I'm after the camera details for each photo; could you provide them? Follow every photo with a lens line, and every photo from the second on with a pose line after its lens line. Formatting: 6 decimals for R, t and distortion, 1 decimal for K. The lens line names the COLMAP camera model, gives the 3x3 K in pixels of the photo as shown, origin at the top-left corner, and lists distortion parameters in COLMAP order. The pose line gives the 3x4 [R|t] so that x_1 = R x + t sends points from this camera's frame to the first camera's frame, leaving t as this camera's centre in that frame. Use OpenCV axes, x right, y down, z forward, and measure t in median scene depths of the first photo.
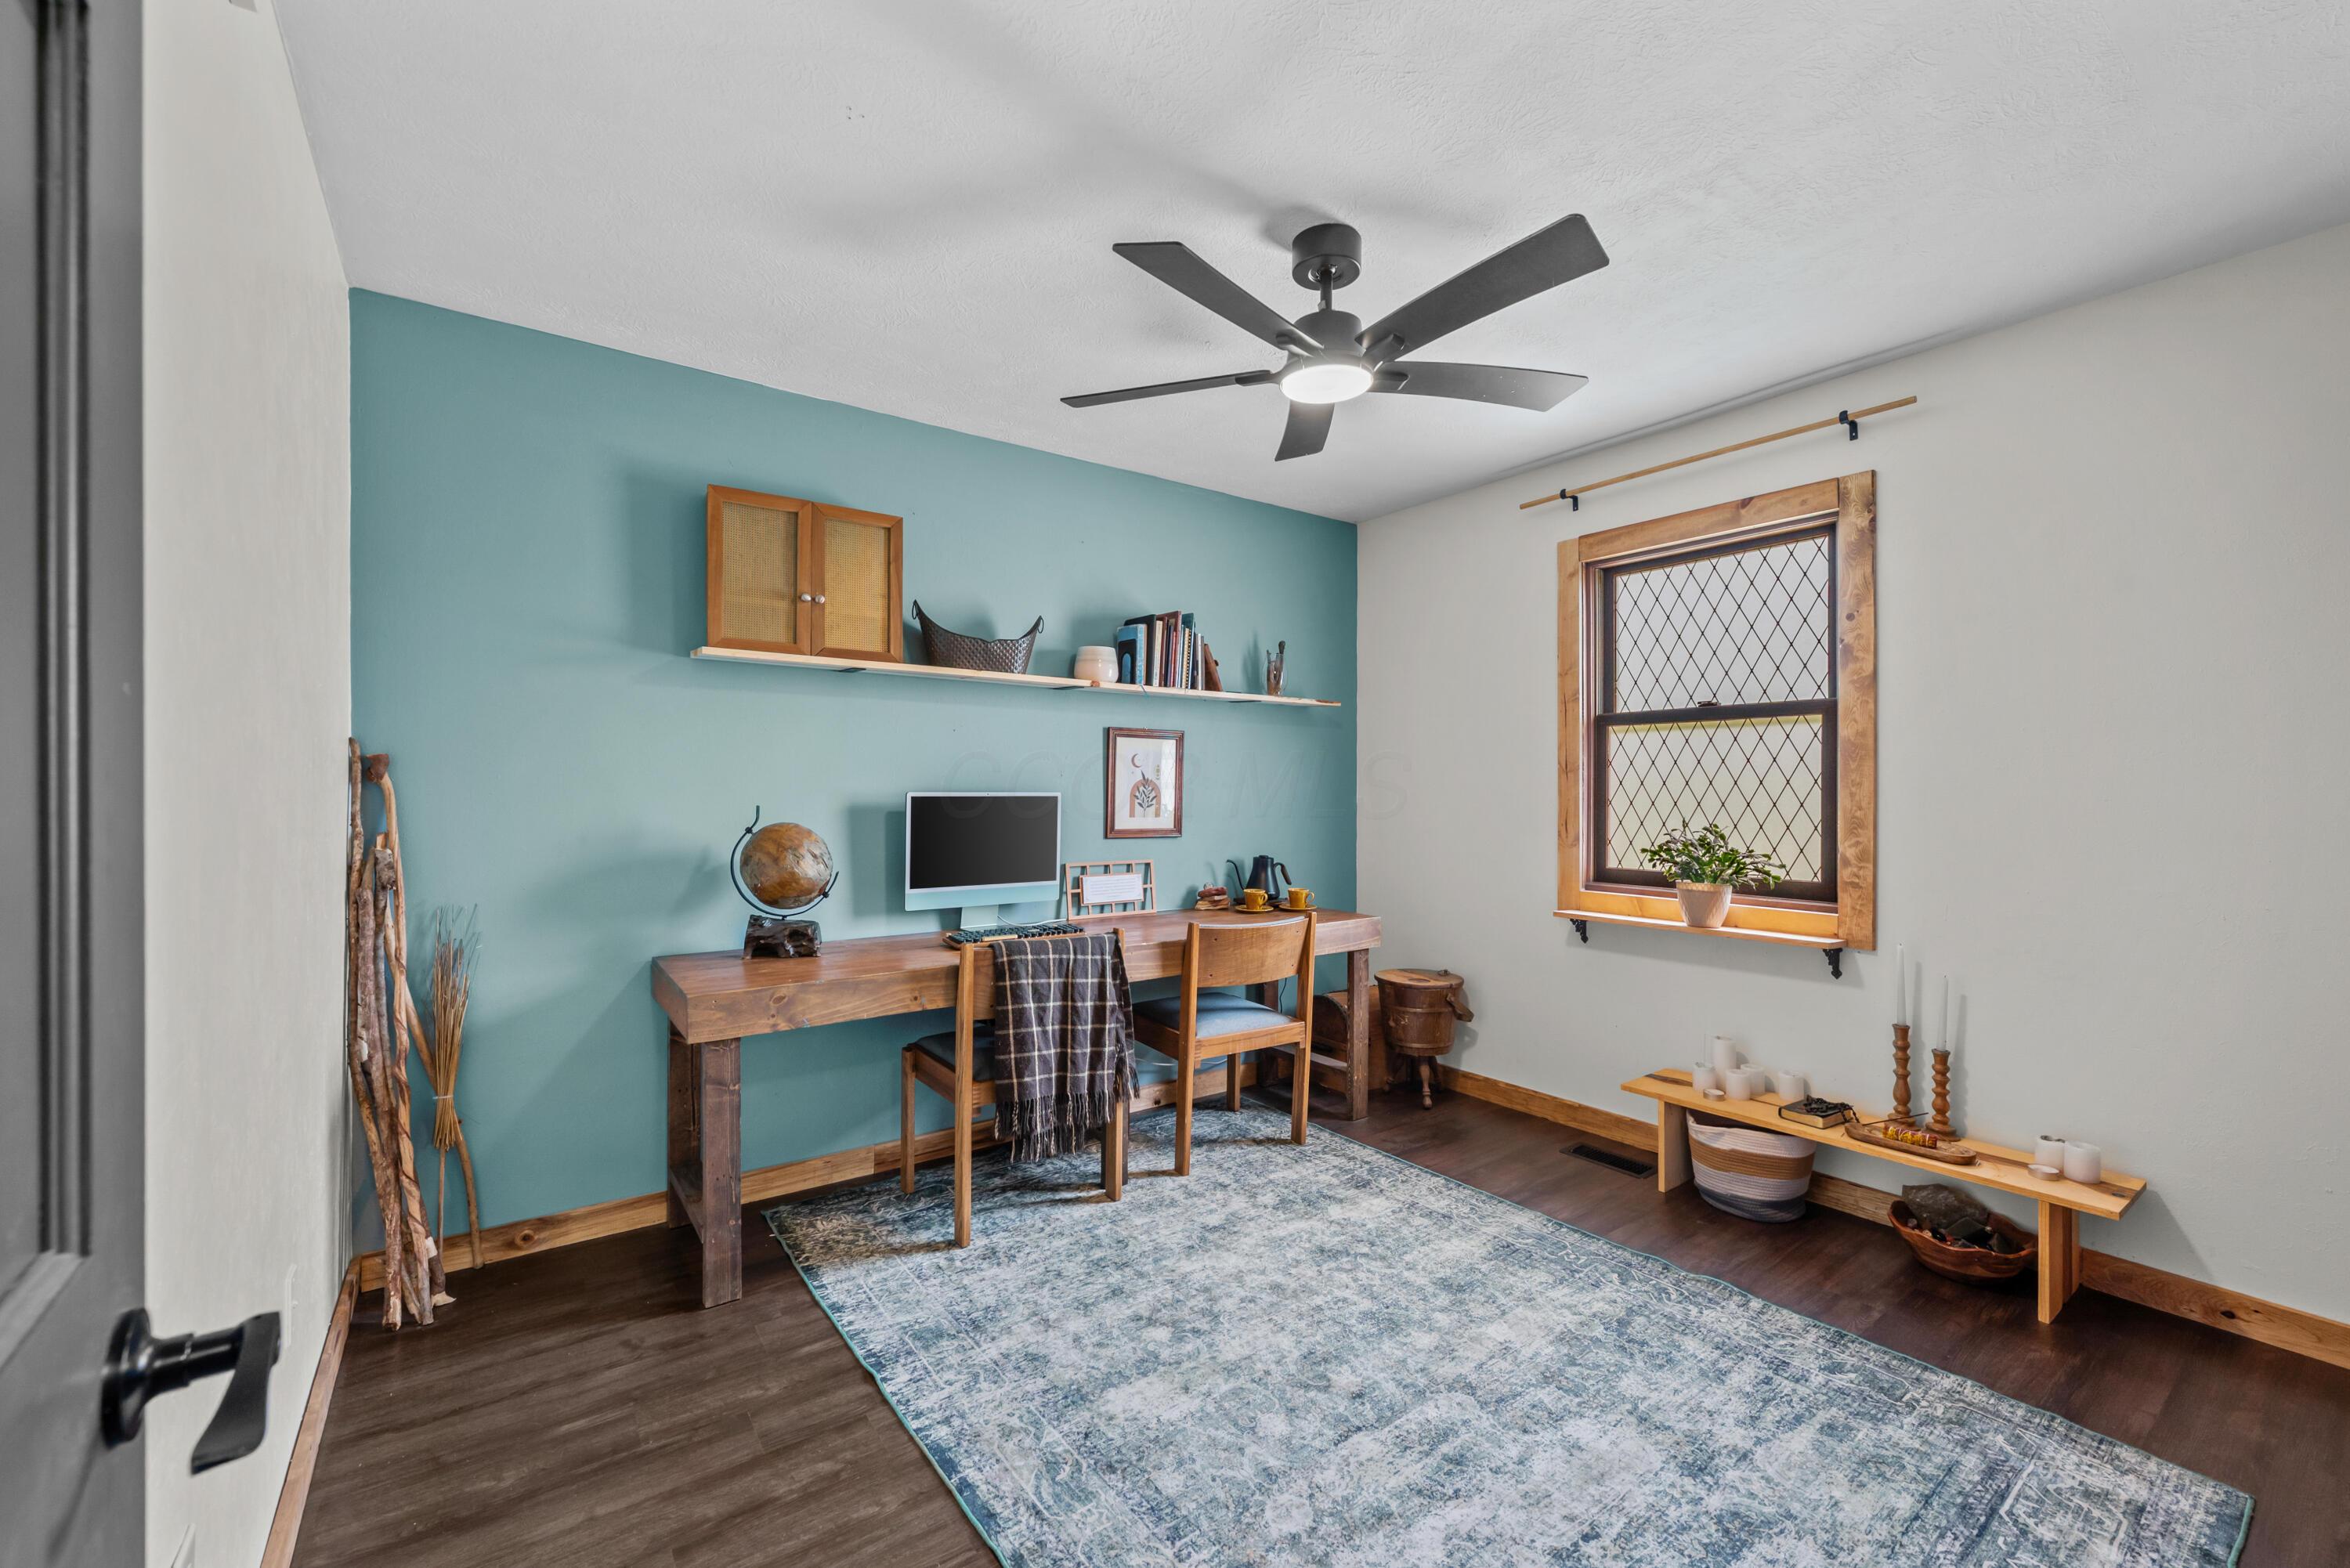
lens RADIAL K [[952.2, 0, 1181.4], [0, 952.2, 792.2], [0, 0, 1]] dist [0.002831, 0.000471]
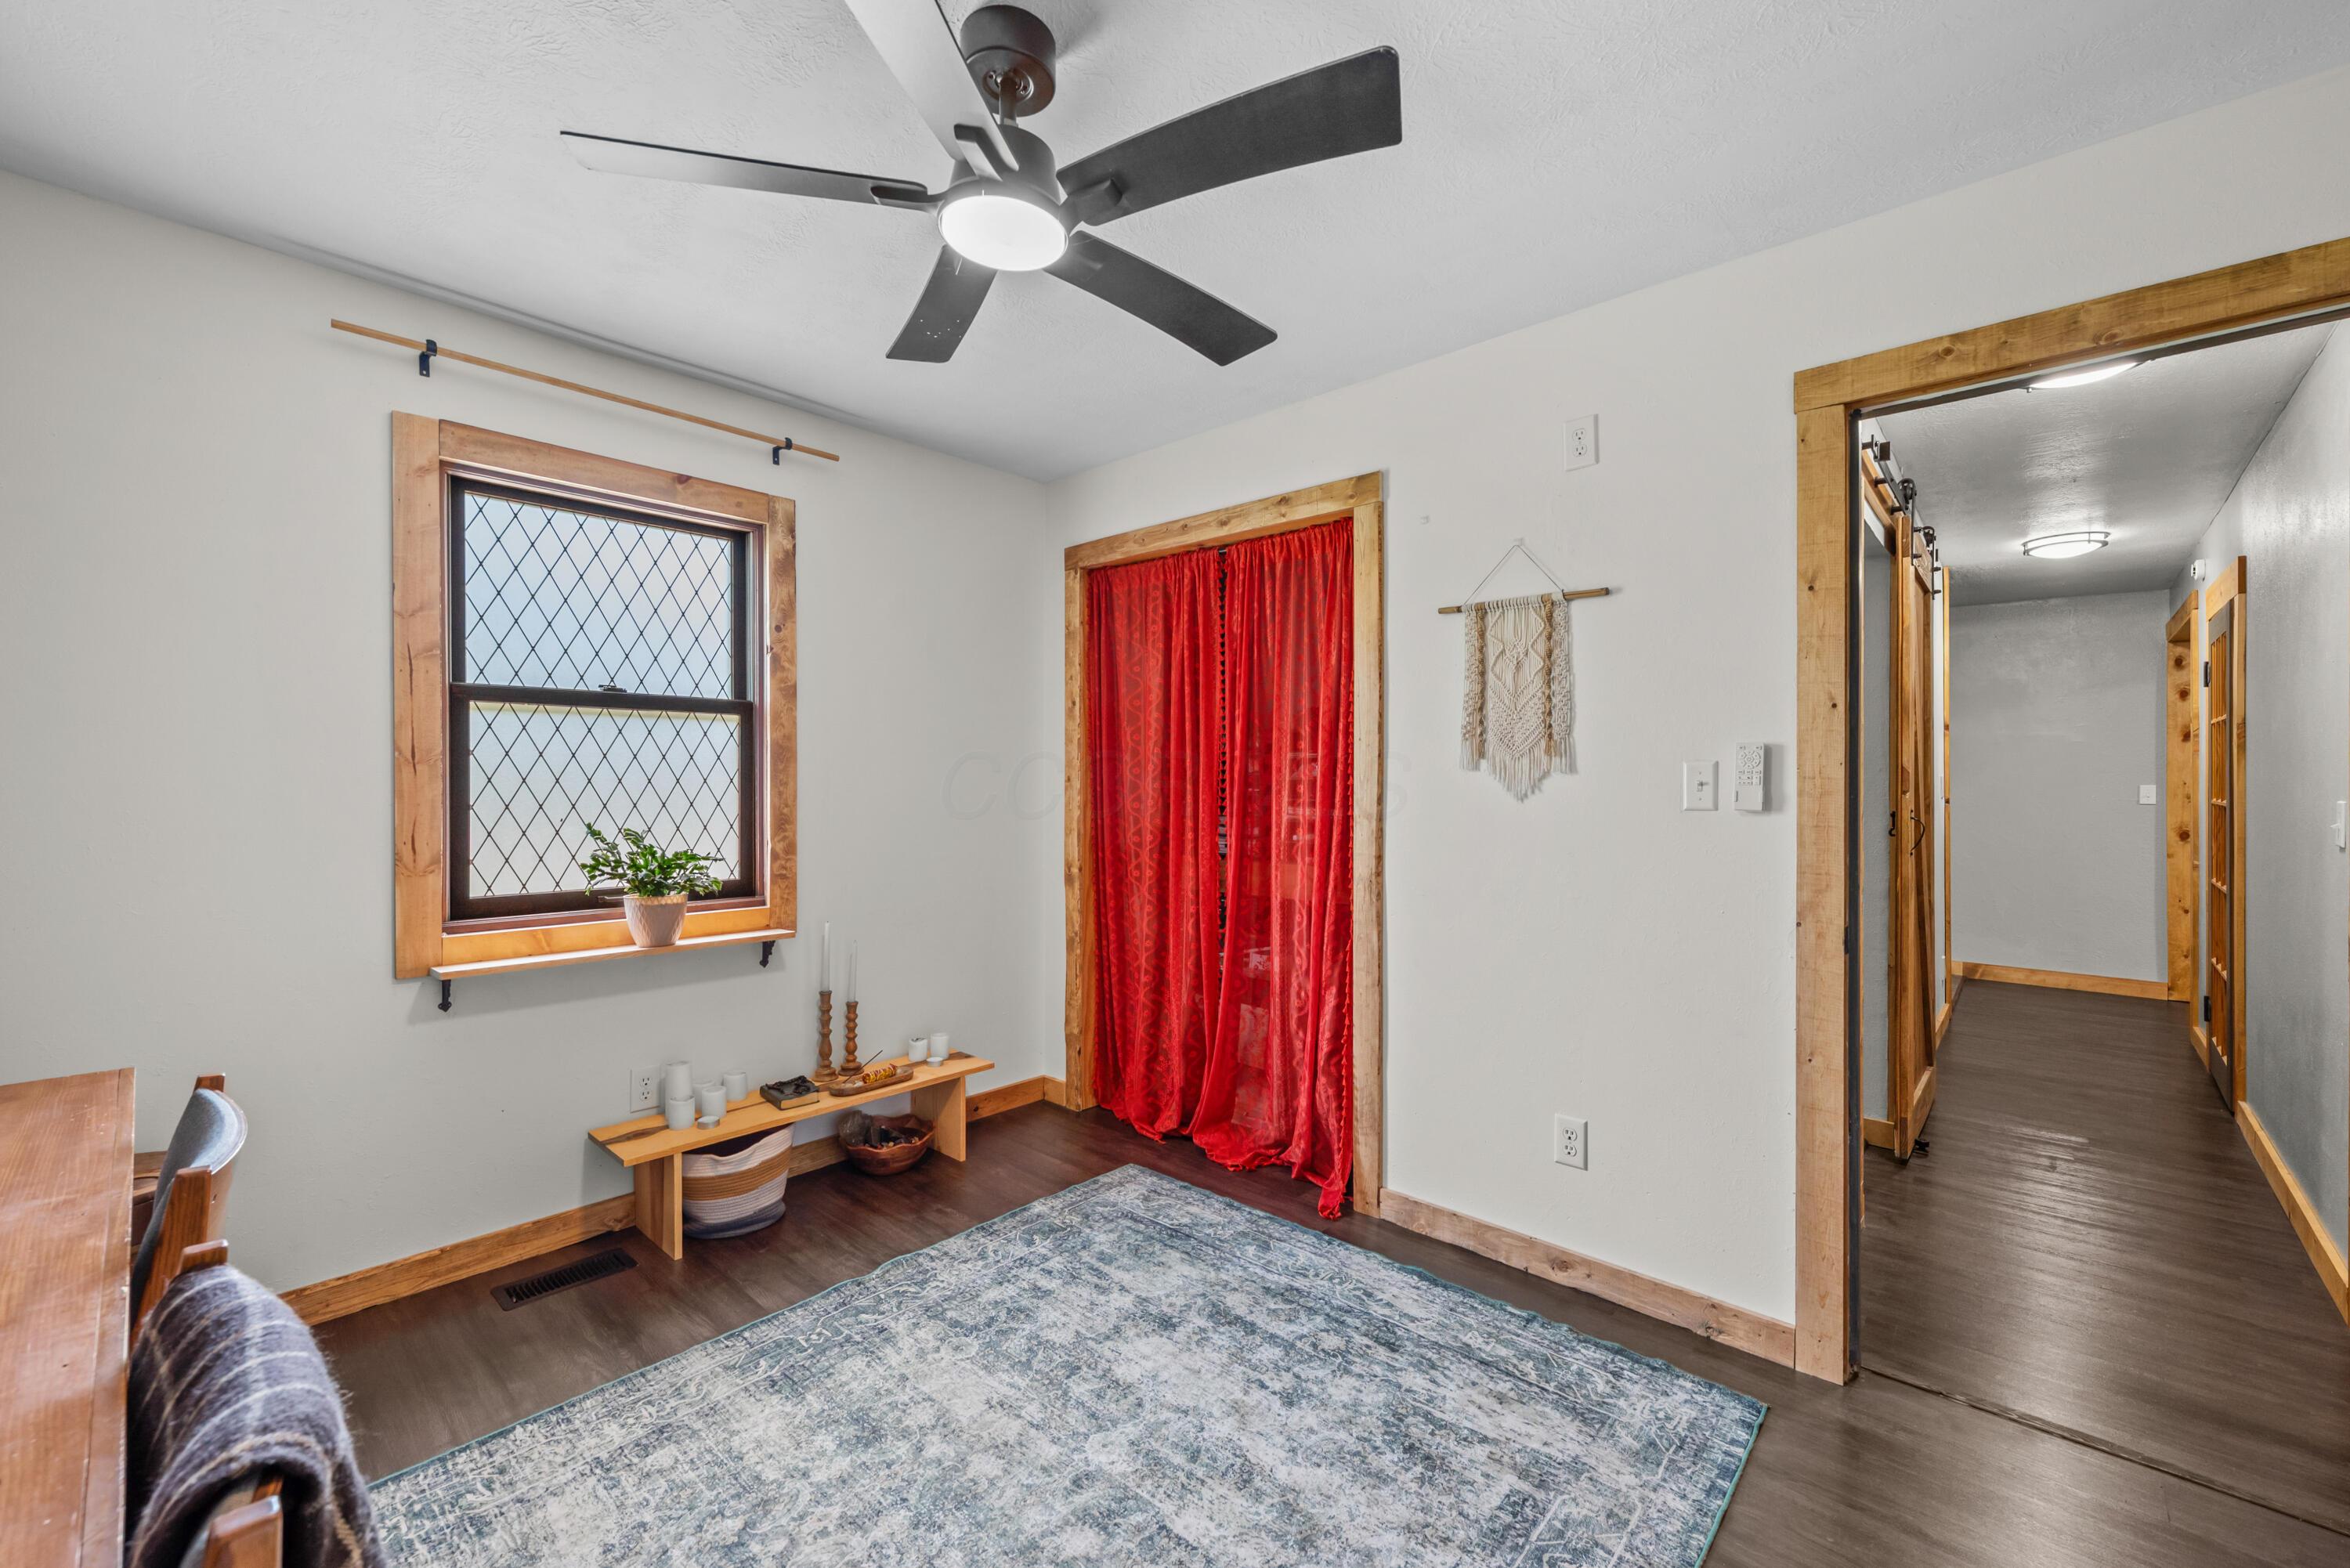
lens RADIAL K [[952.2, 0, 1179.5], [0, 952.2, 786.9], [0, 0, 1]] dist [0.002831, 0.000471]
pose [[-0.191793, -0.003952, 0.981427, -0.432632], [0.000454, 0.999991, 0.004116, -0.008700], [-0.981435, 0.001235, -0.191789, 0.742554]]
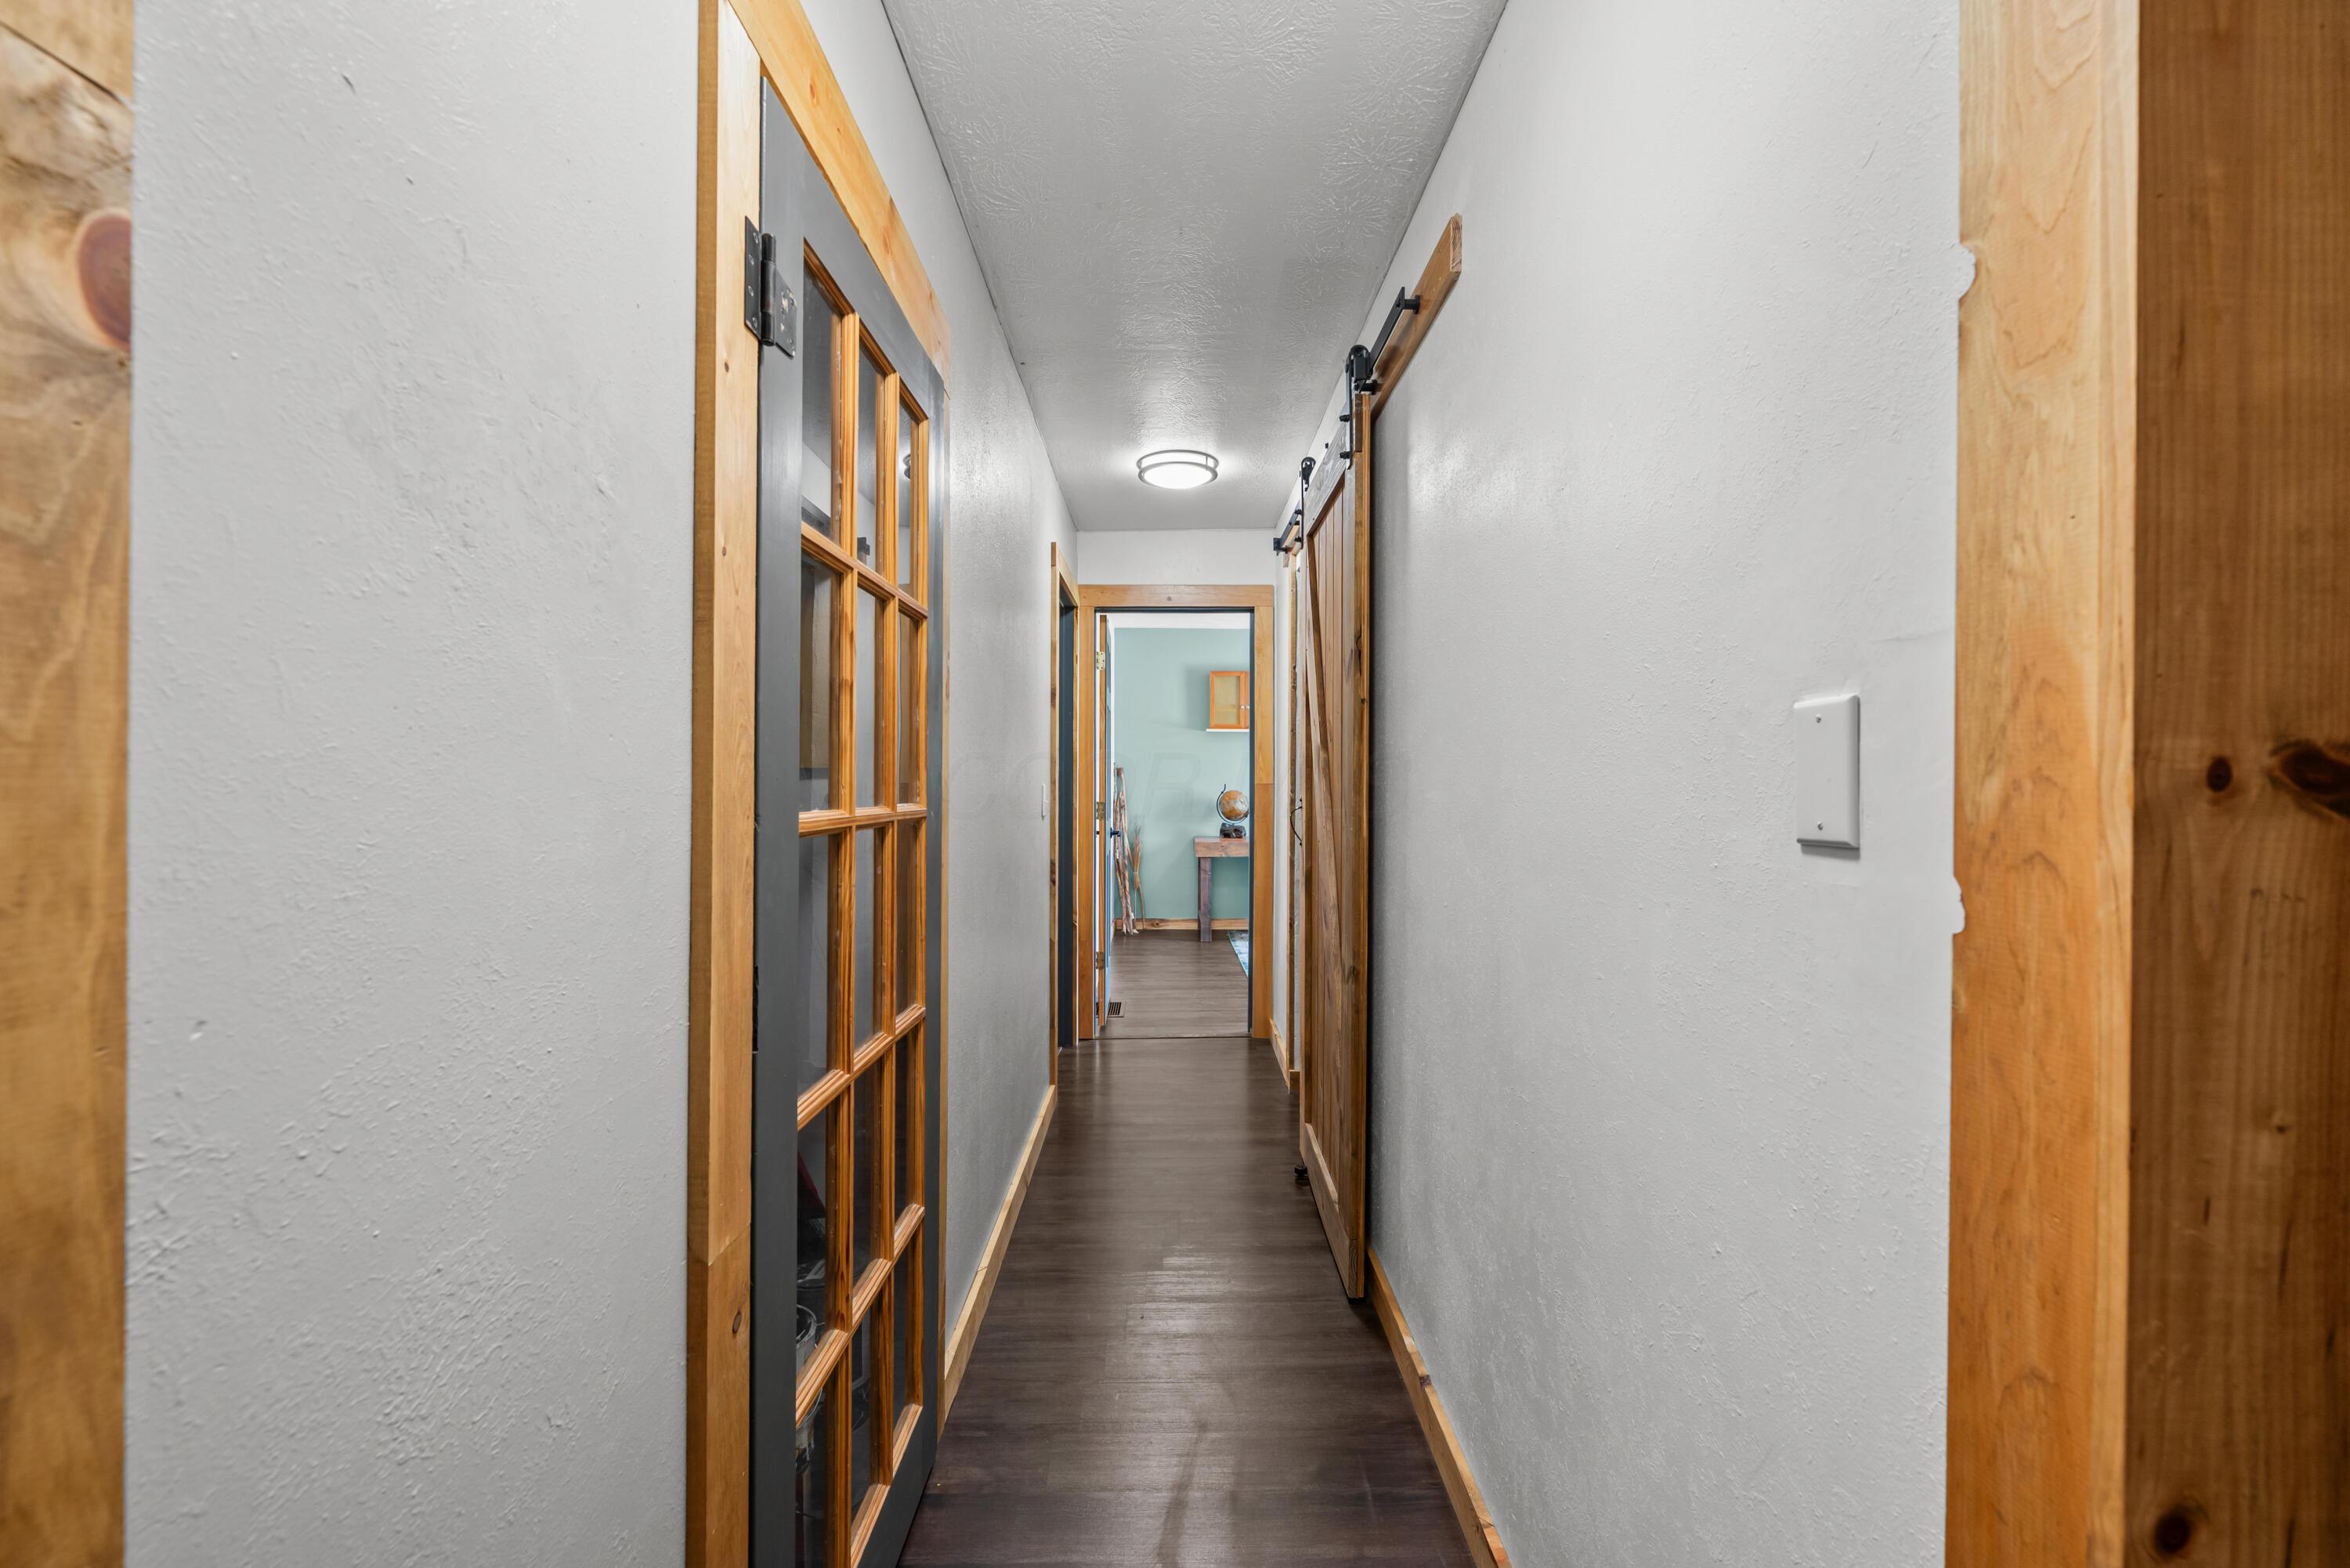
lens RADIAL K [[952.2, 0, 1174.1], [0, 952.2, 784.3], [0, 0, 1]] dist [0.002831, 0.000471]
pose [[0.811143, 0.000722, -0.584847, 0.615751], [-0.002501, 0.999994, -0.002234, 0.012672], [0.584842, 0.003275, 0.811141, -0.779769]]
